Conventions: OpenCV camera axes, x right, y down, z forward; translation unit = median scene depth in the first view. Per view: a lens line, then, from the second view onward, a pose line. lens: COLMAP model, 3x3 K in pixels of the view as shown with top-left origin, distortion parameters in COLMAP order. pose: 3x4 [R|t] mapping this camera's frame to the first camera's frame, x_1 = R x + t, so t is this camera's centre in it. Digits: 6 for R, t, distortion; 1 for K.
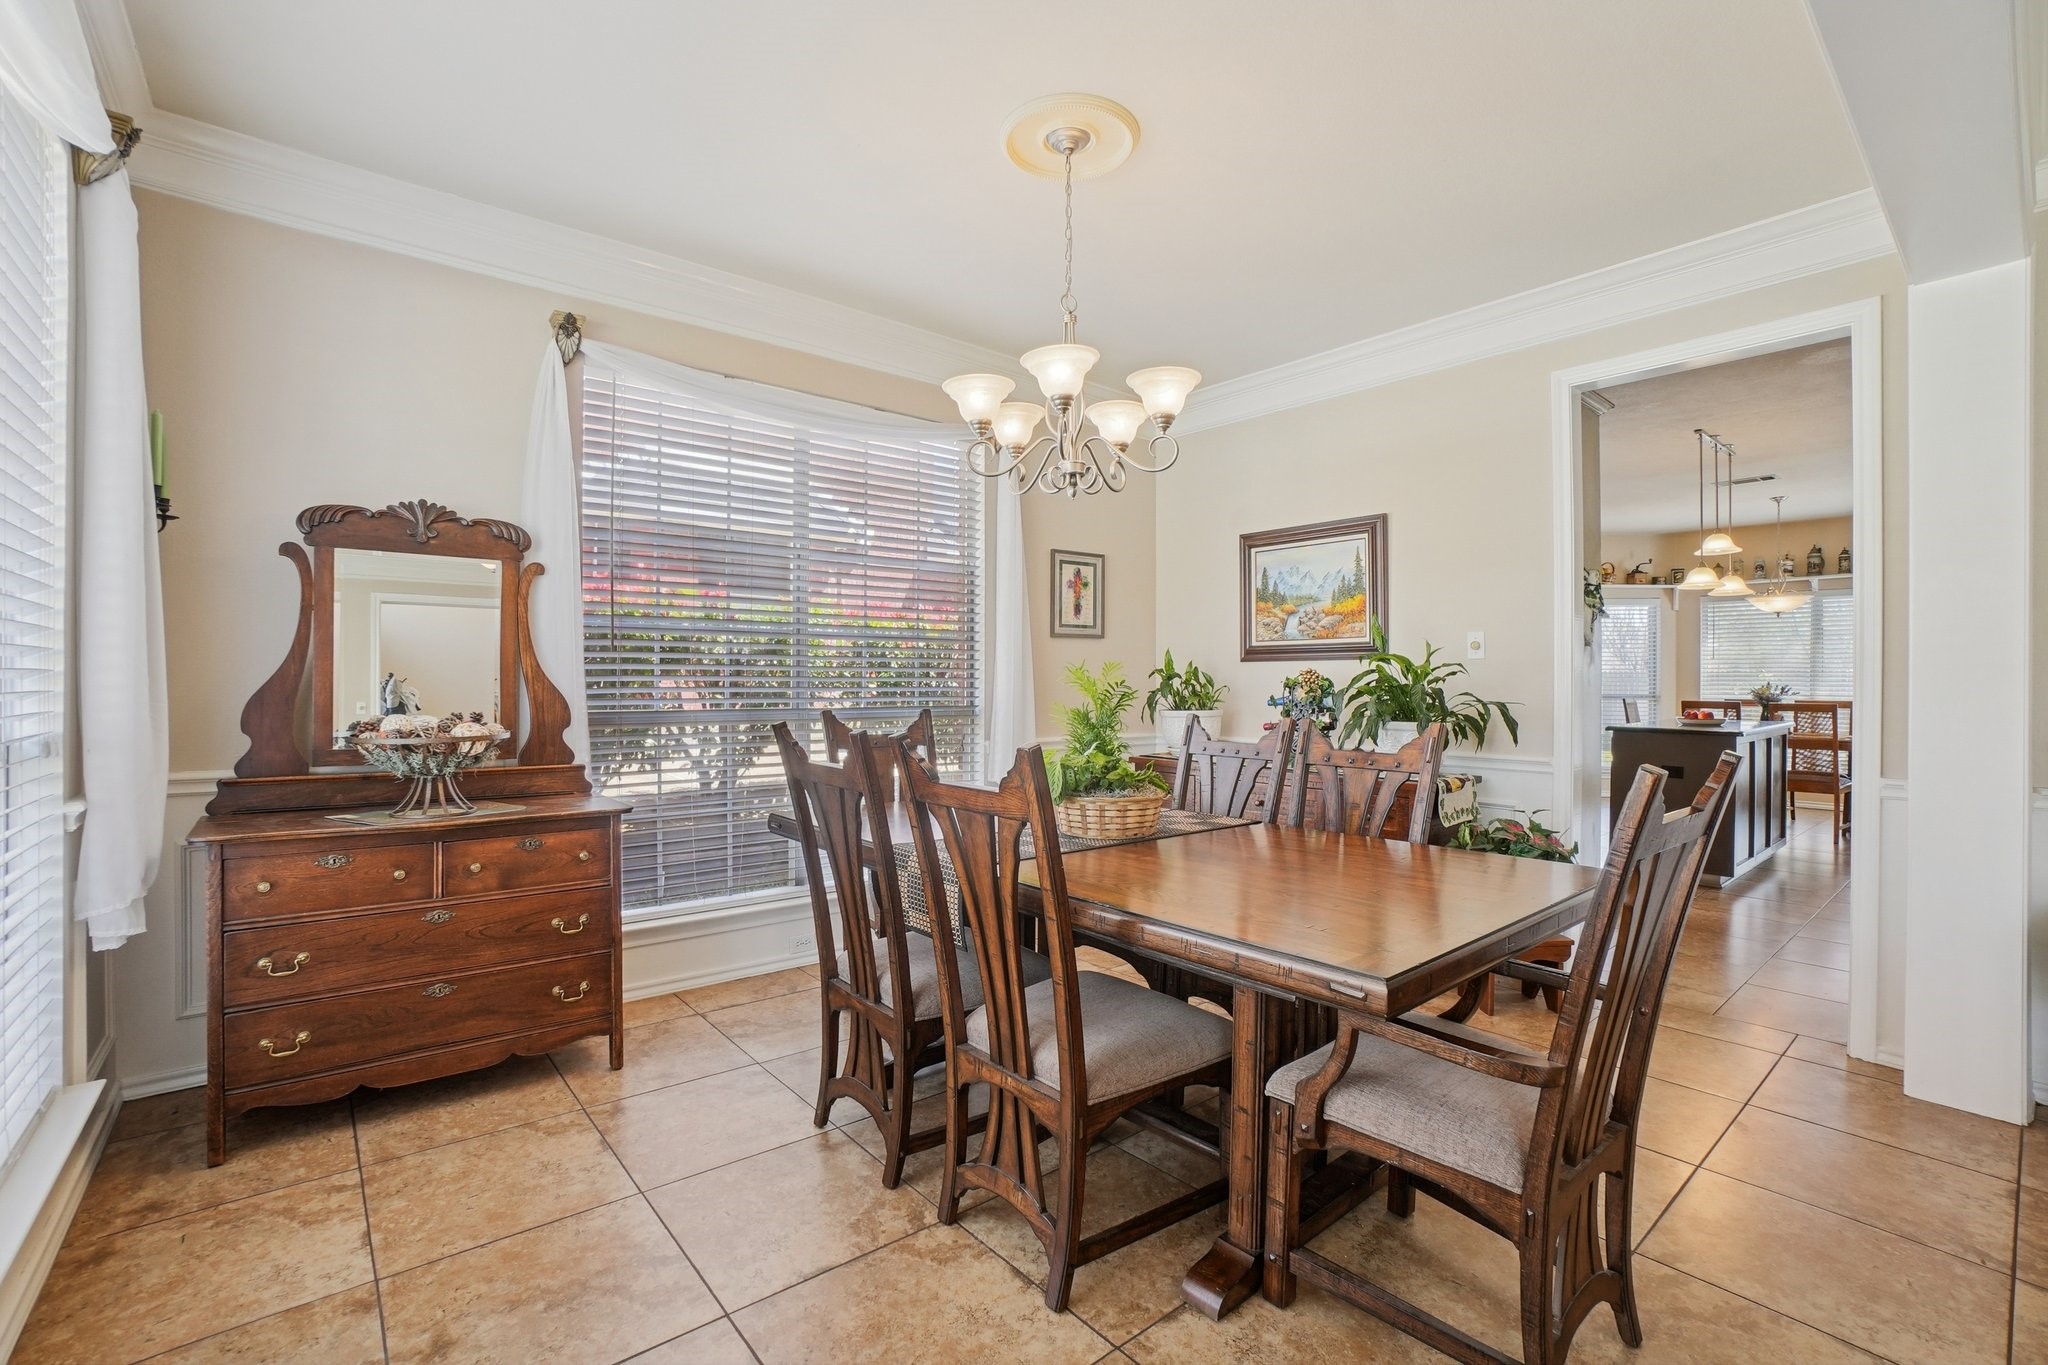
lens RADIAL K [[900.7, 0, 1011.3], [0, 900.7, 676.6], [0, 0, 1]] dist [-0.065002, 0.023307]
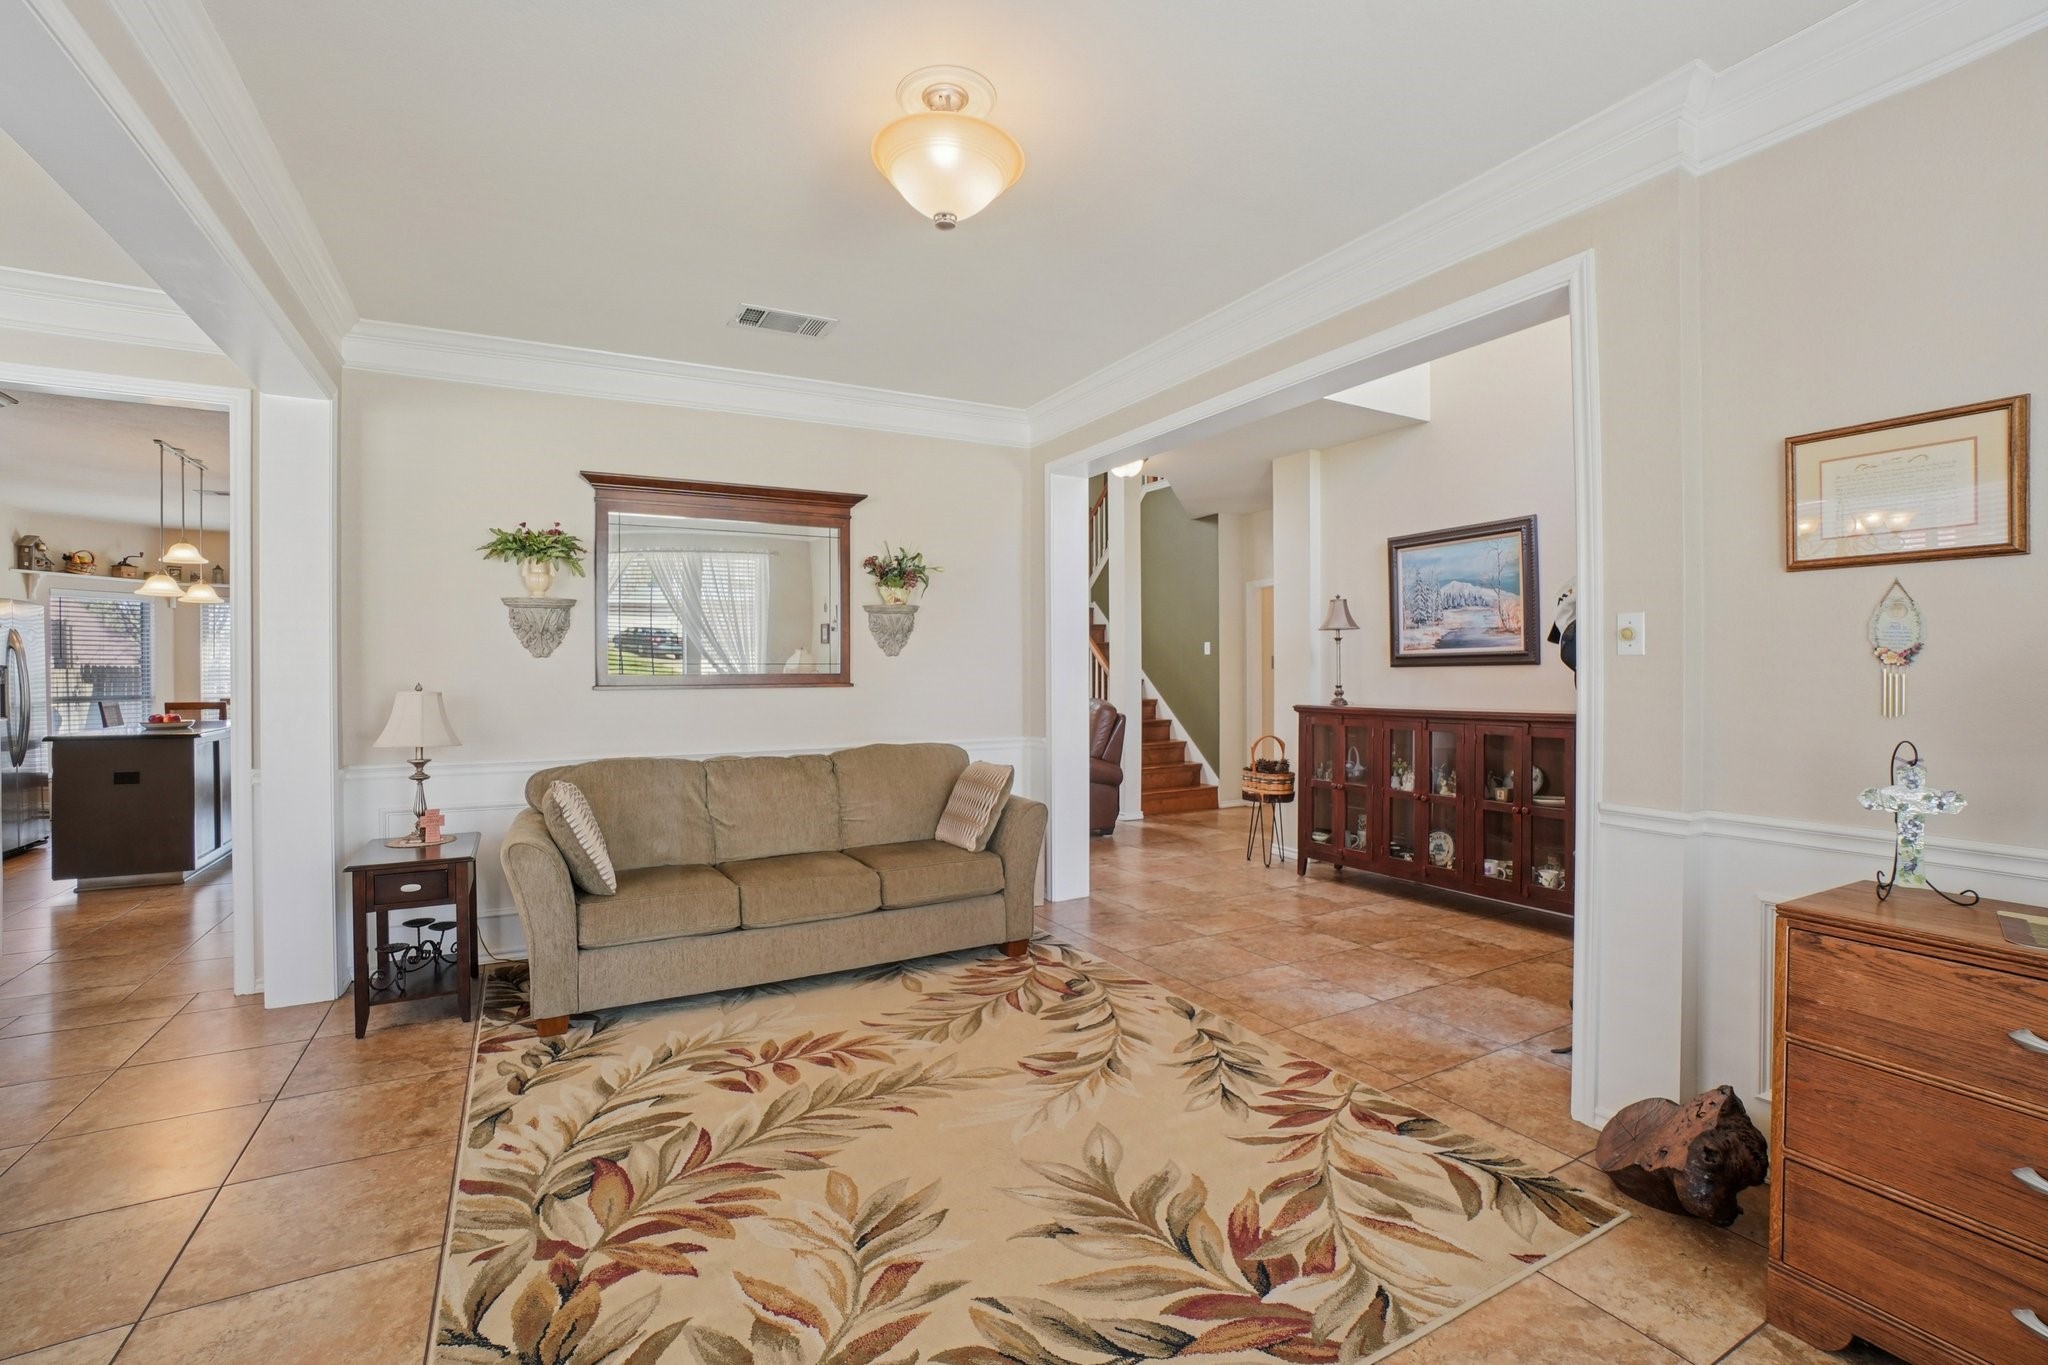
lens RADIAL K [[900.7, 0, 1011.3], [0, 900.7, 676.6], [0, 0, 1]] dist [-0.065002, 0.023307]
pose [[0.190528, -0.009781, 0.981633, -0.026040], [-0.000654, 0.999949, 0.010090, -0.028508], [-0.981681, -0.002564, 0.190512, -0.299094]]
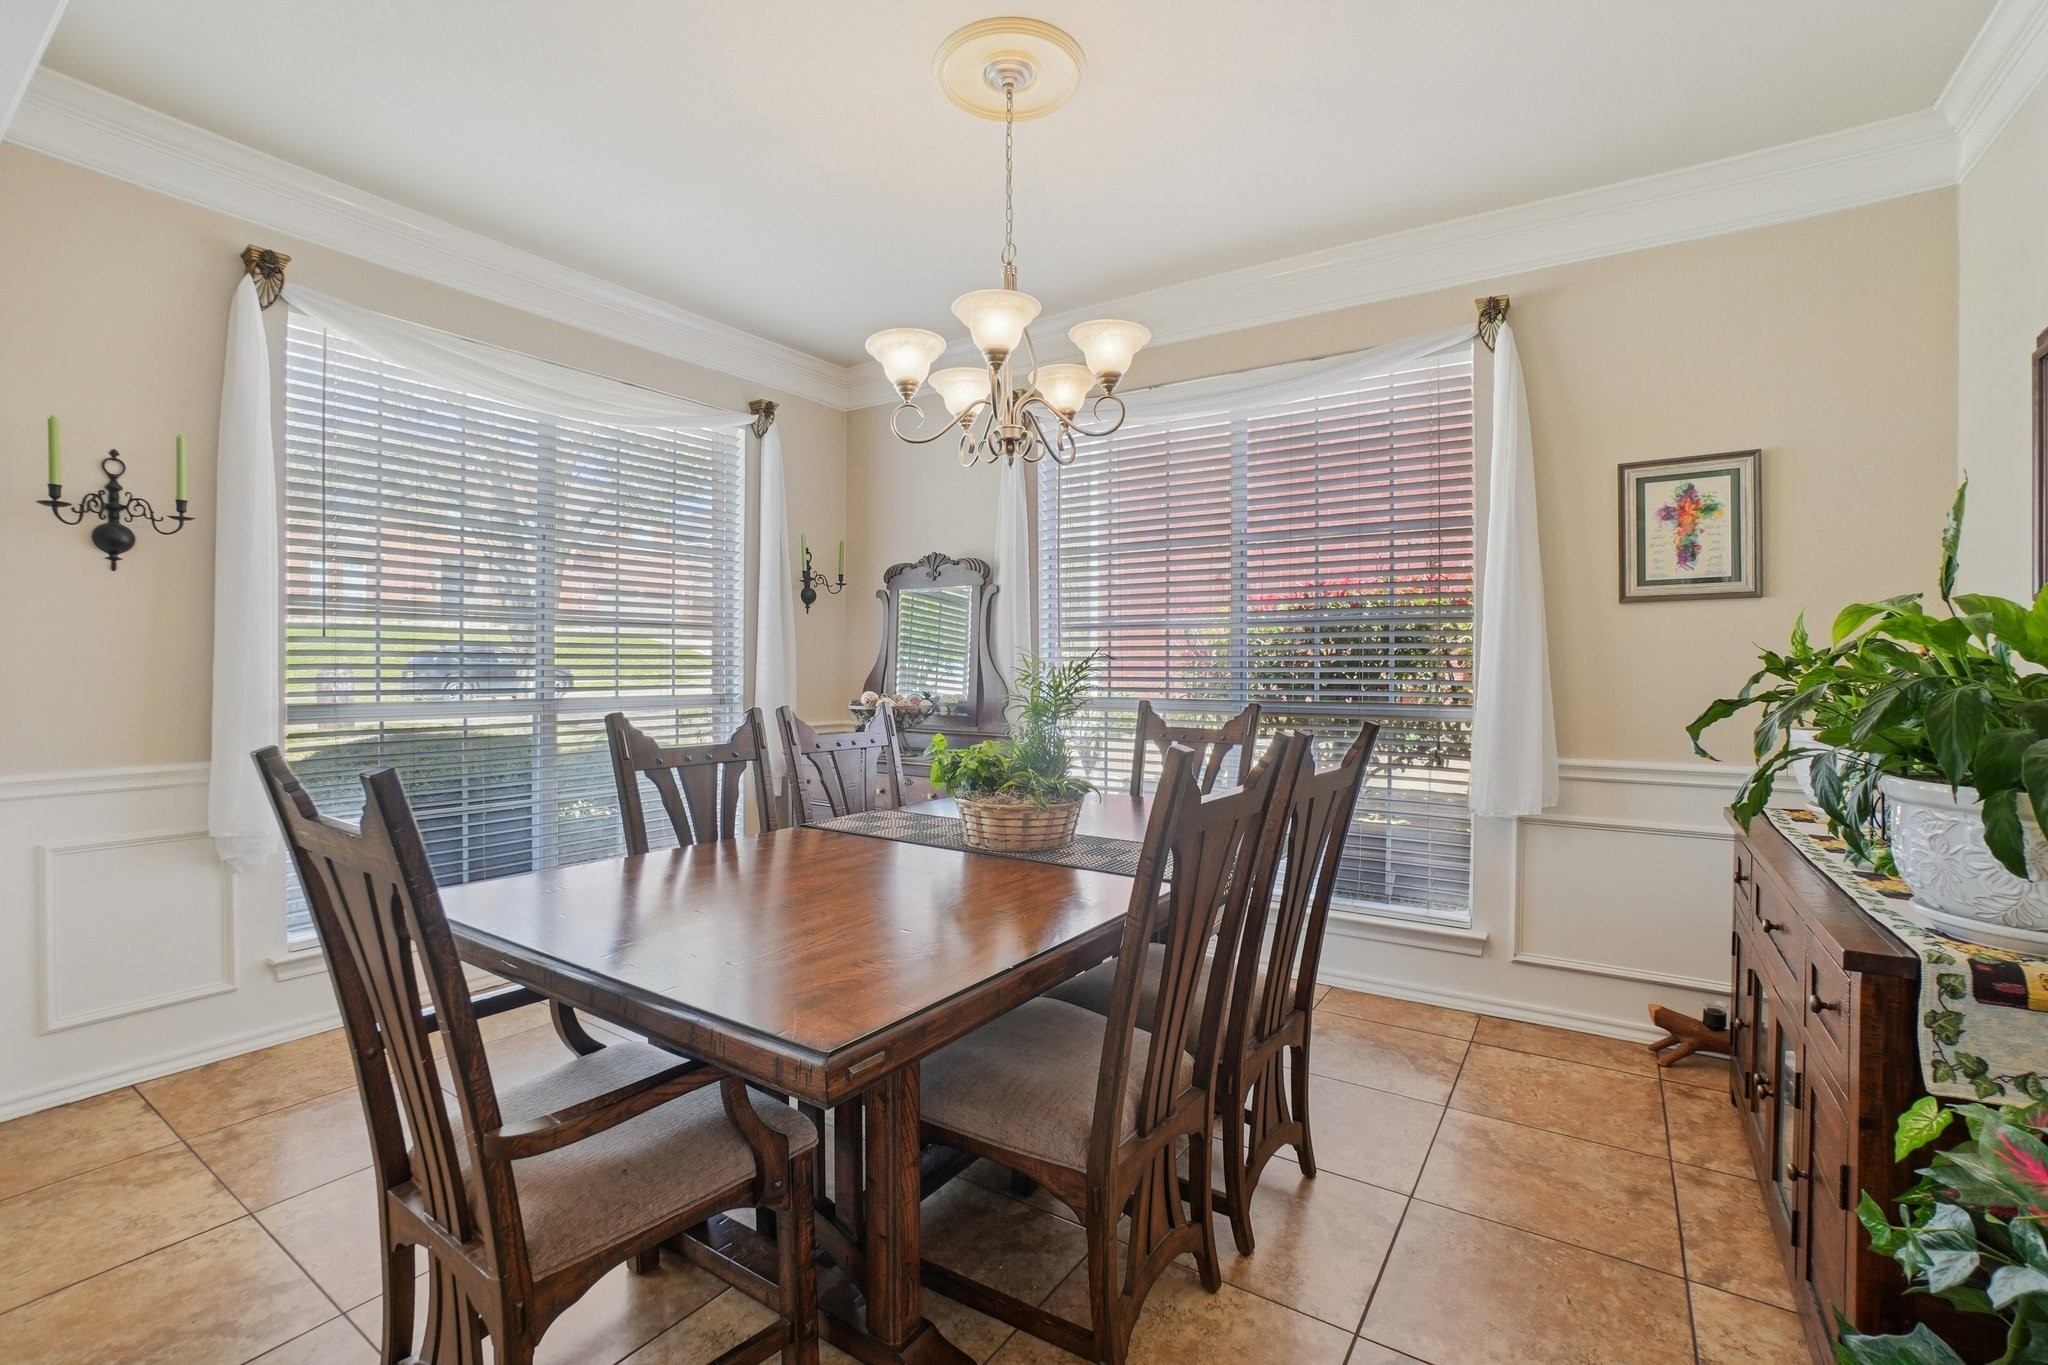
lens RADIAL K [[905.2, 0, 1016.4], [0, 905.2, 673.2], [0, 0, 1]] dist [-0.065013, 0.025237]
pose [[0.288663, 0.001067, -0.957430, 0.775881], [0.003041, 0.999993, 0.002031, 0.005056], [0.957426, -0.003498, 0.288658, 0.613186]]
